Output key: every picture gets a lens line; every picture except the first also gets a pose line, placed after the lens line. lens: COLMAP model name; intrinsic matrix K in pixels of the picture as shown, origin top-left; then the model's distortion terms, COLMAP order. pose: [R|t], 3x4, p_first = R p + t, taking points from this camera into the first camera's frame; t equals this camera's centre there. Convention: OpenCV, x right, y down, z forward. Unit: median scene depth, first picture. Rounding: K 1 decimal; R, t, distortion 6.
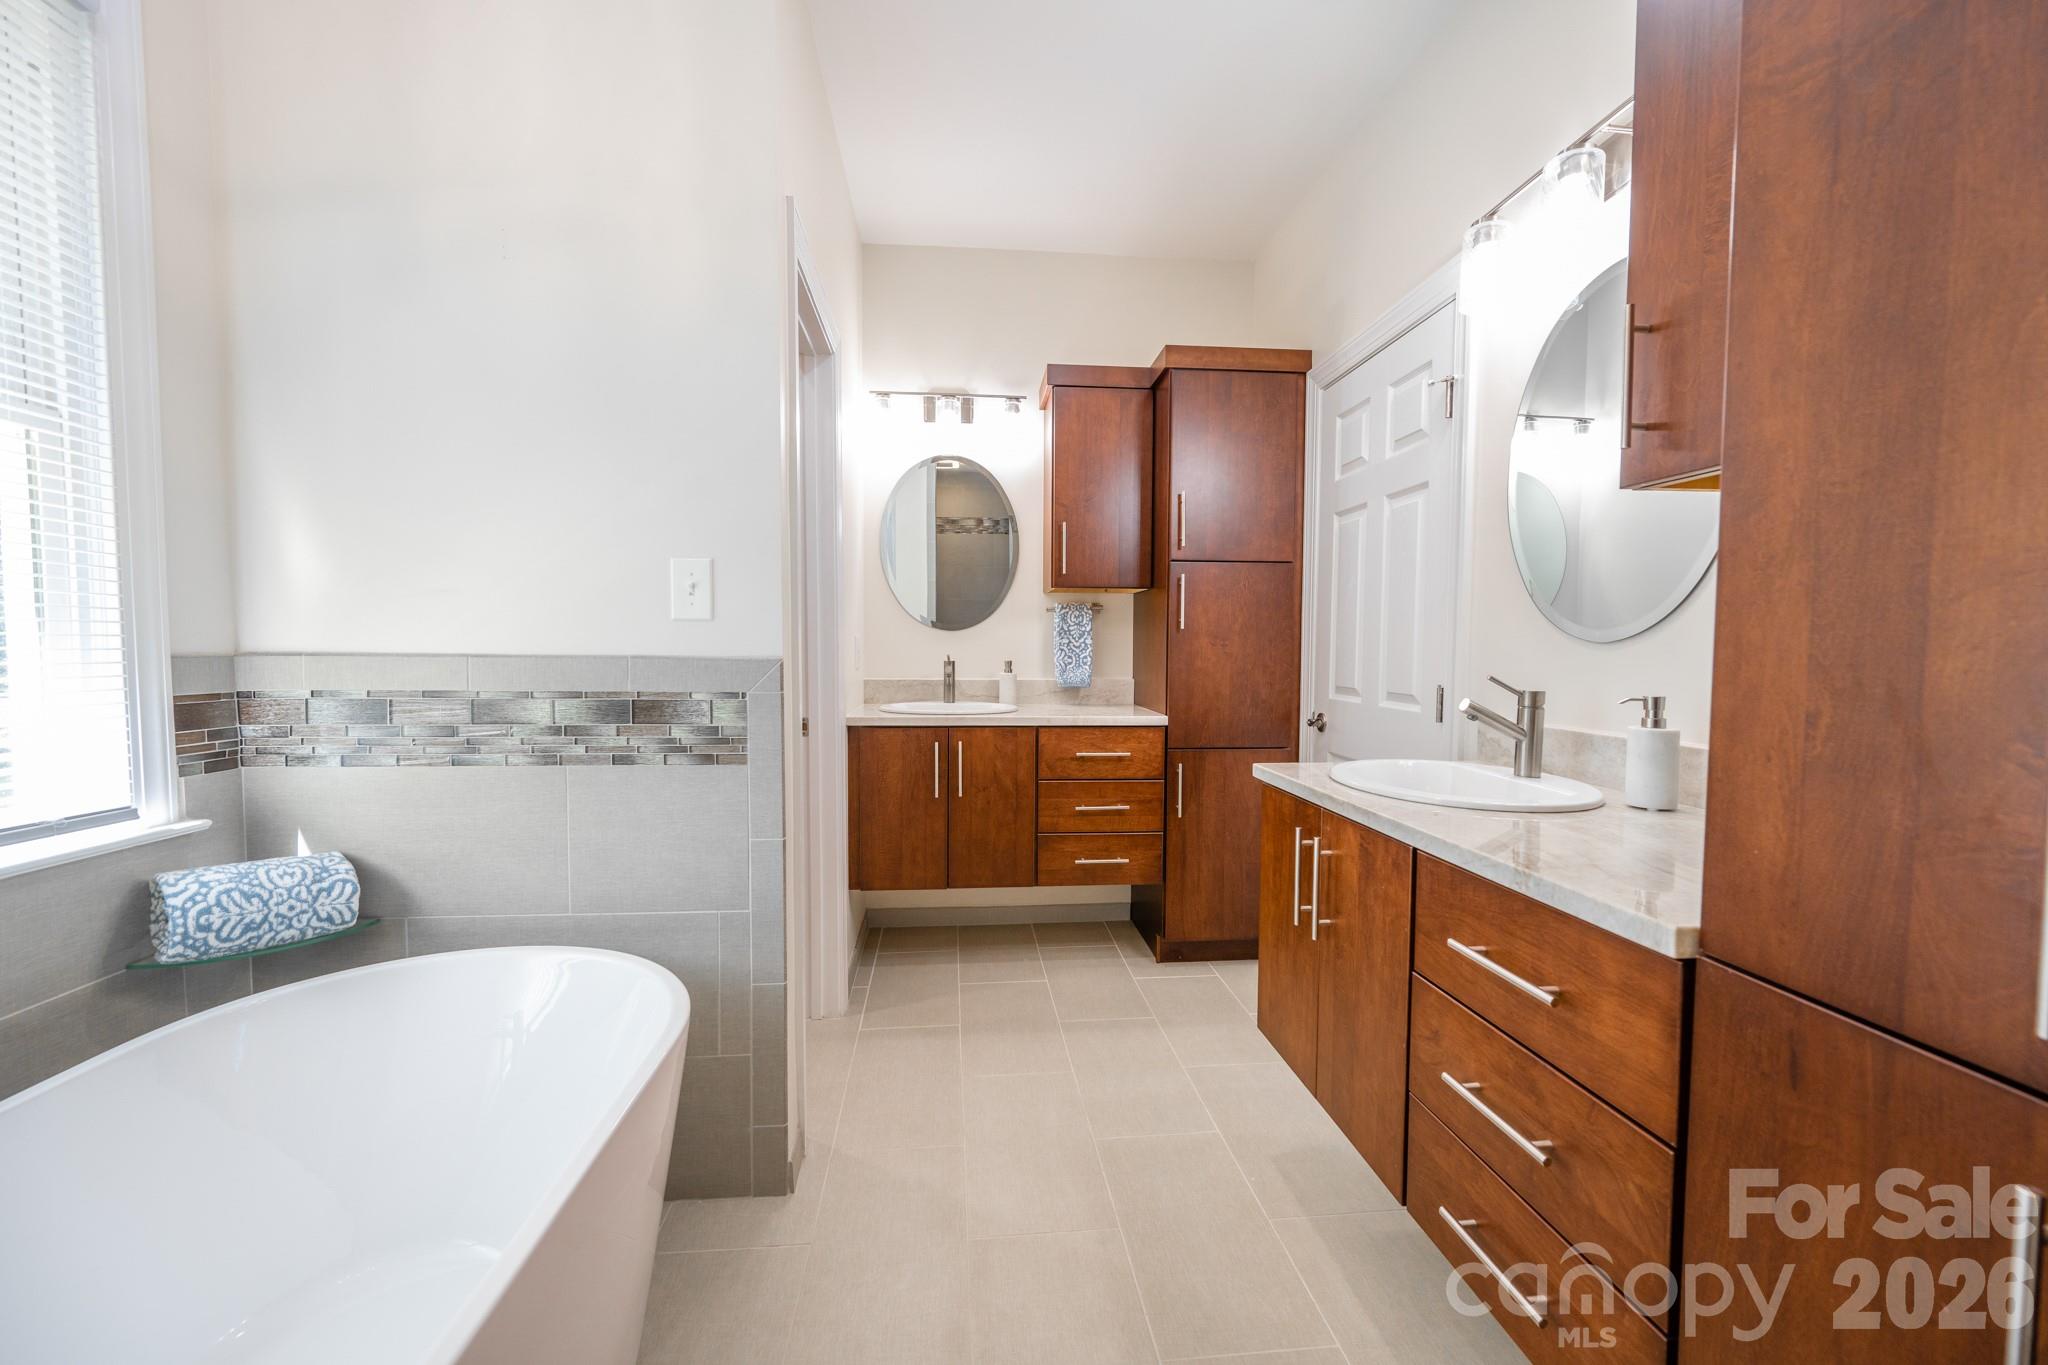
lens RADIAL K [[802.4, 0, 1022.9], [0, 802.4, 688.4], [0, 0, 1]] dist [0.000337, 0.000411]
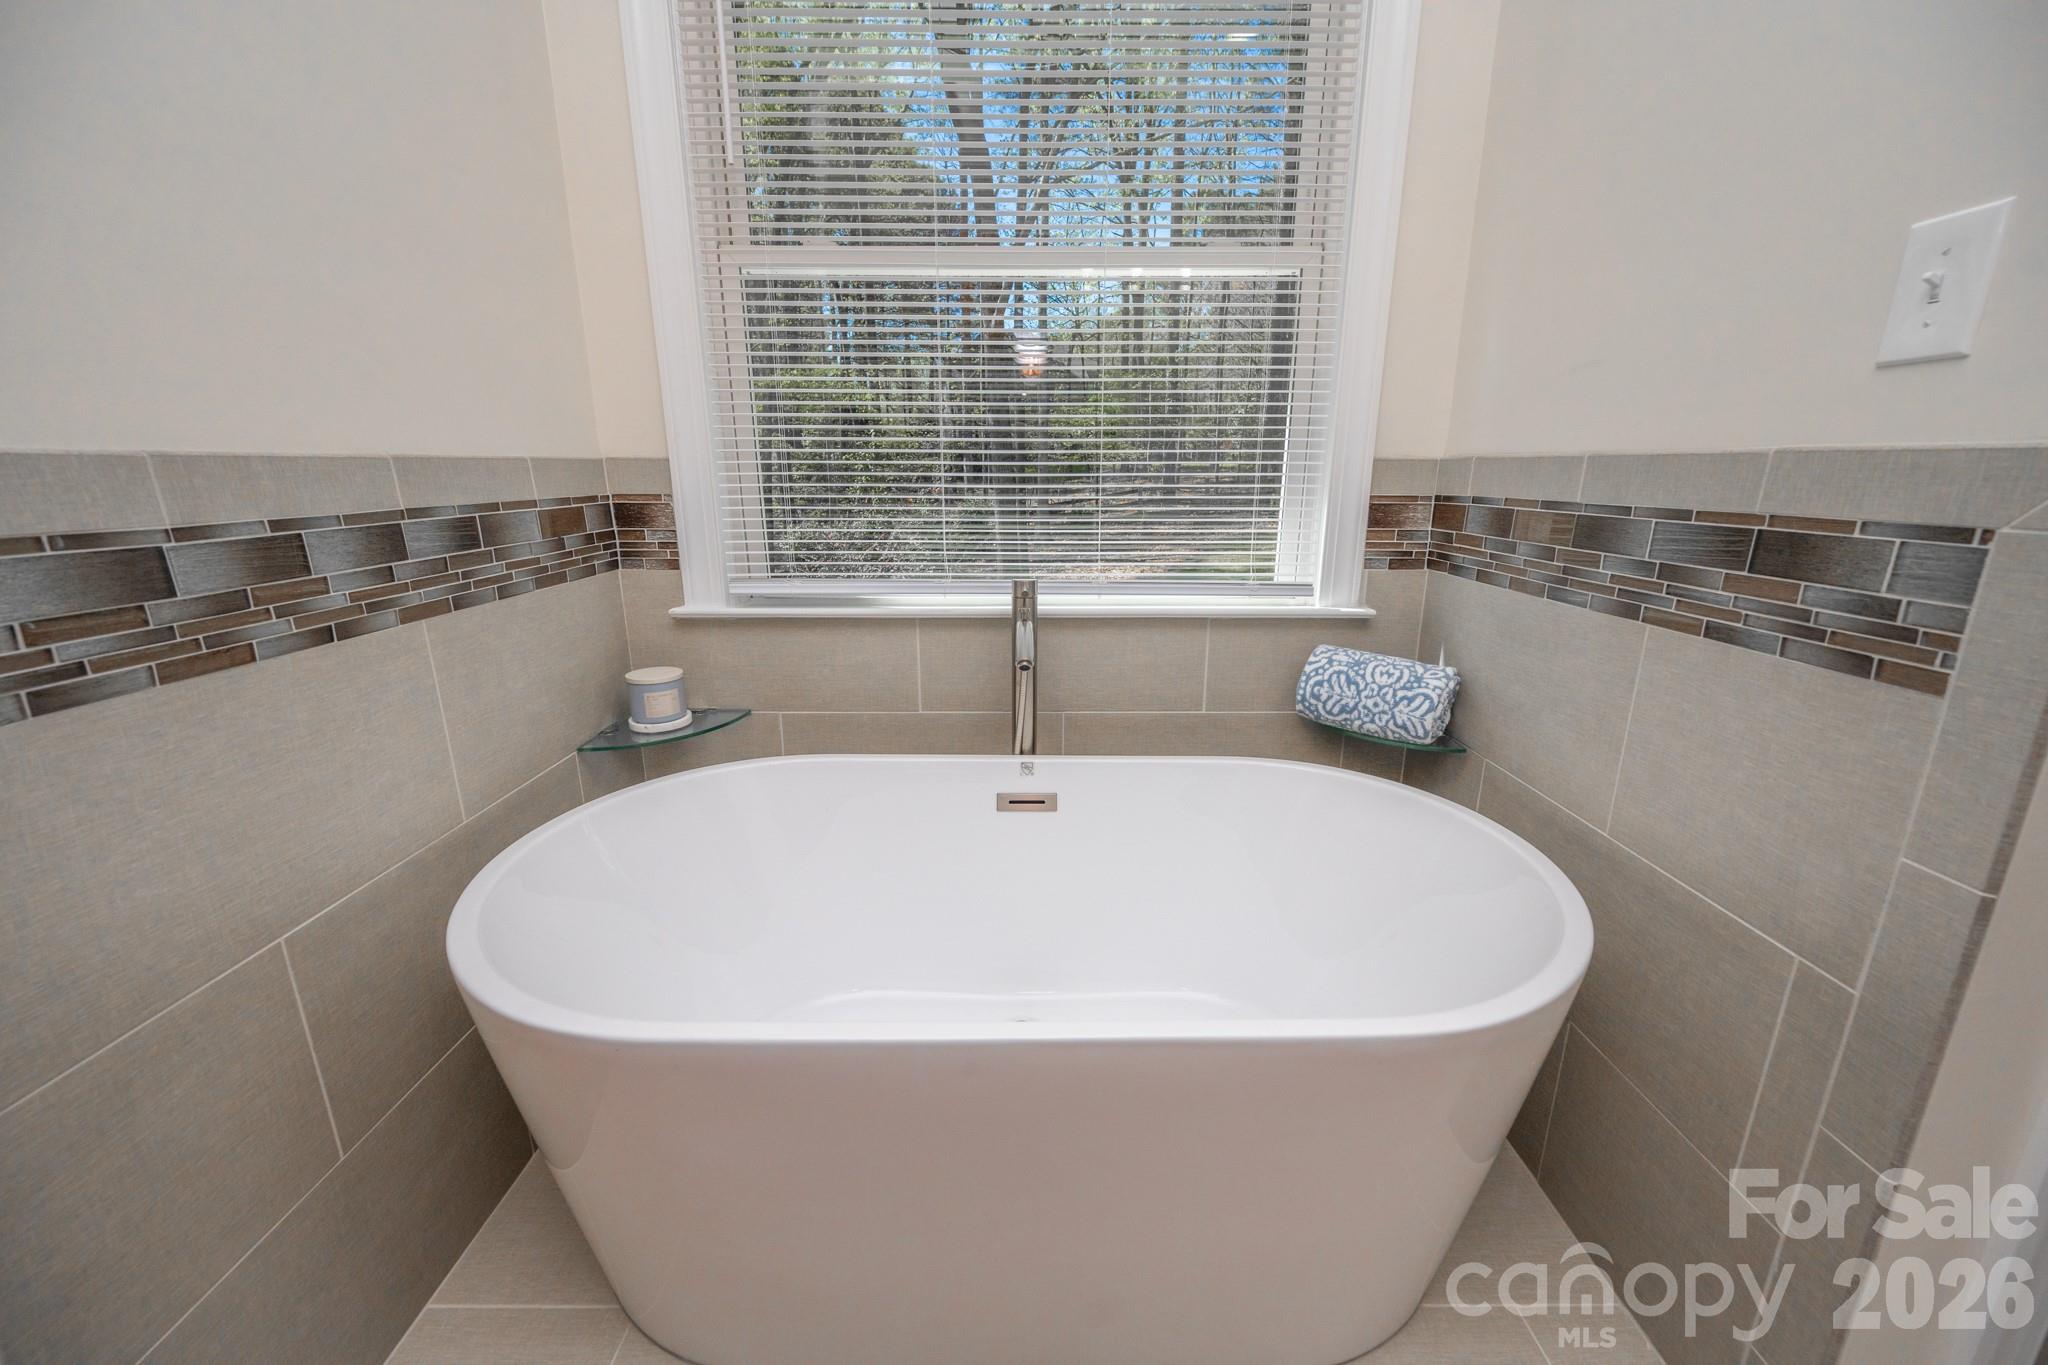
lens RADIAL K [[802.4, 0, 1025.8], [0, 802.4, 674.9], [0, 0, 1]] dist [0.000337, 0.000411]
pose [[-0.076063, 0.241786, -0.967344, 0.127863], [-0.049939, 0.968013, 0.245880, 0.000183], [0.995852, 0.067011, -0.061556, 0.591980]]
